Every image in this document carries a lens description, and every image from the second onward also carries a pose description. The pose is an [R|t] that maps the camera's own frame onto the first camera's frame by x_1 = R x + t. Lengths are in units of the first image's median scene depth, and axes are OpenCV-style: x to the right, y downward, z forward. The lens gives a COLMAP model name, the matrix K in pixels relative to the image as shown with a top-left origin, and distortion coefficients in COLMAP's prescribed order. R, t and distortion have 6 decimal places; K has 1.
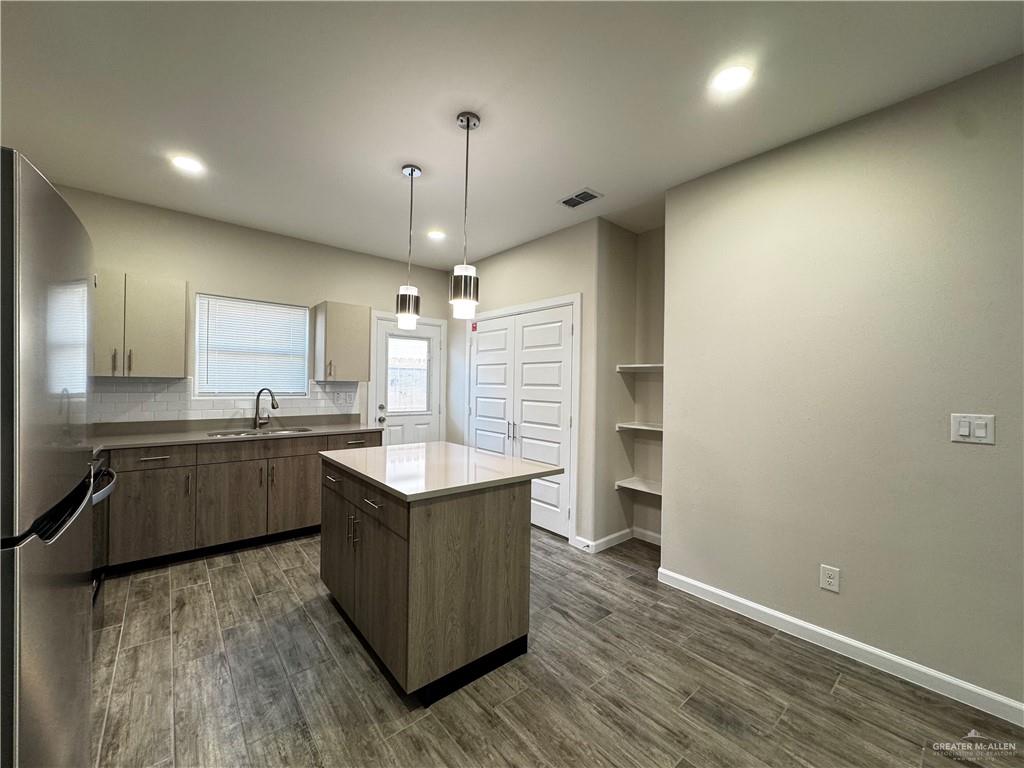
lens RADIAL K [[406.1, 0, 512.0], [0, 406.1, 384.0], [0, 0, 1]] dist [-0.000255, -0.000034]
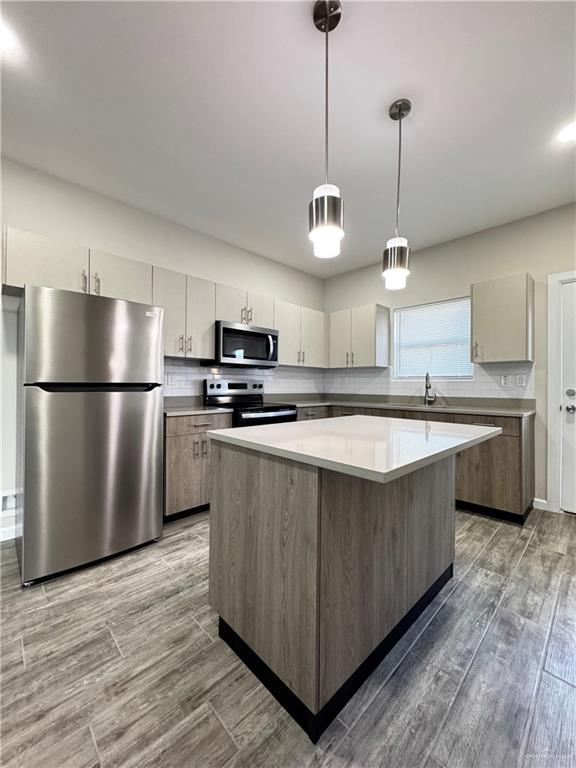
lens RADIAL K [[304.6, 0, 289.3], [0, 304.6, 383.7], [0, 0, 1]] dist [-0.000255, -0.000034]
pose [[0.069906, -0.020686, -0.997339, 0.489252], [-0.004640, 0.999767, -0.021061, 0.115258], [0.997543, 0.006100, 0.069794, 0.888725]]
